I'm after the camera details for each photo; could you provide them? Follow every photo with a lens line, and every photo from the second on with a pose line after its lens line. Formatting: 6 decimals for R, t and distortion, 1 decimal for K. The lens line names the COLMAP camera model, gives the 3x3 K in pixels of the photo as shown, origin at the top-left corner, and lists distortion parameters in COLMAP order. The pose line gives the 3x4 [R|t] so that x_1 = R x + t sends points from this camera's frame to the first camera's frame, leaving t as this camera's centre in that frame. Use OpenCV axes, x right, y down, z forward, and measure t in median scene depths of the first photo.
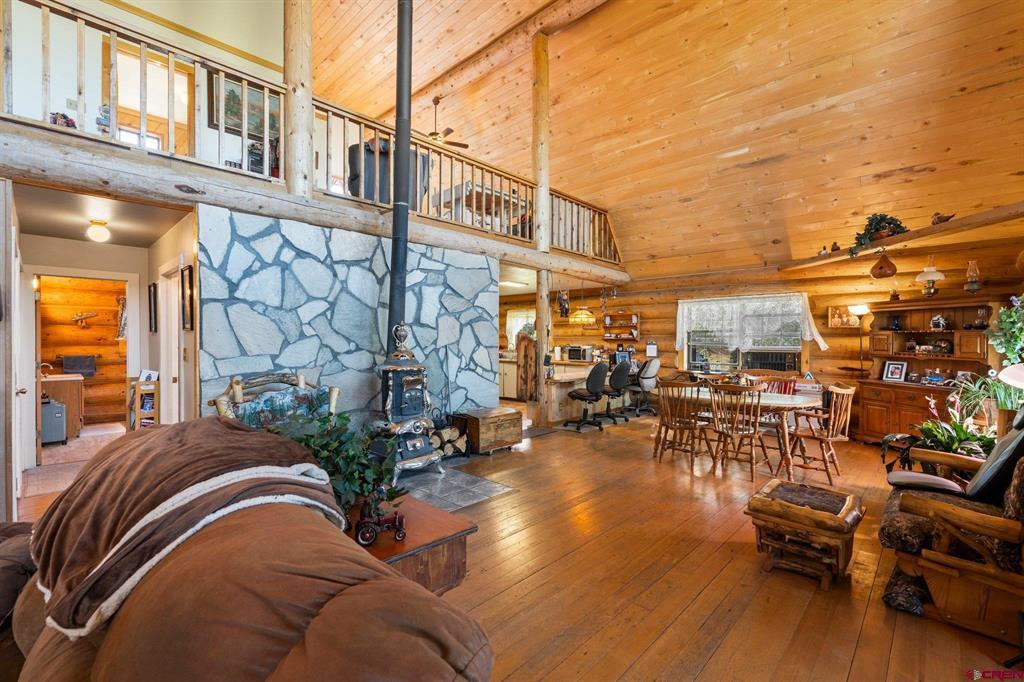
lens RADIAL K [[456.8, 0, 514.5], [0, 456.8, 340.7], [0, 0, 1]] dist [-0.002154, -0.000386]
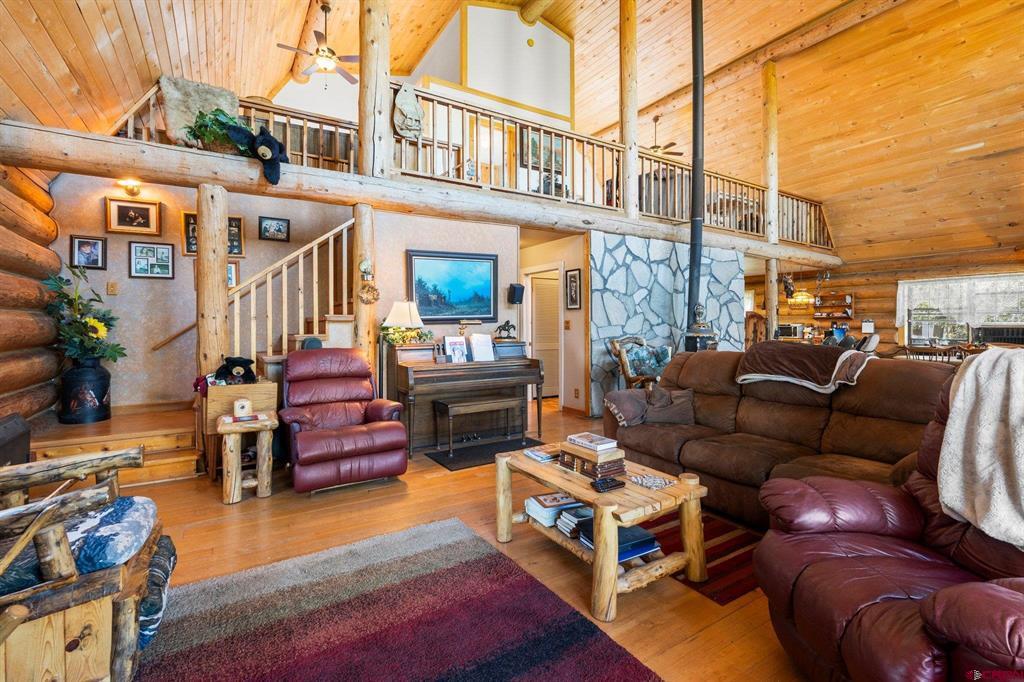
lens RADIAL K [[456.8, 0, 534.9], [0, 456.8, 321.7], [0, 0, 1]] dist [-0.002154, -0.000386]
pose [[0.969019, -0.003921, -0.246956, -0.257392], [0.002237, 0.999972, -0.007101, 0.017018], [0.246977, 0.006329, 0.969001, -0.320674]]
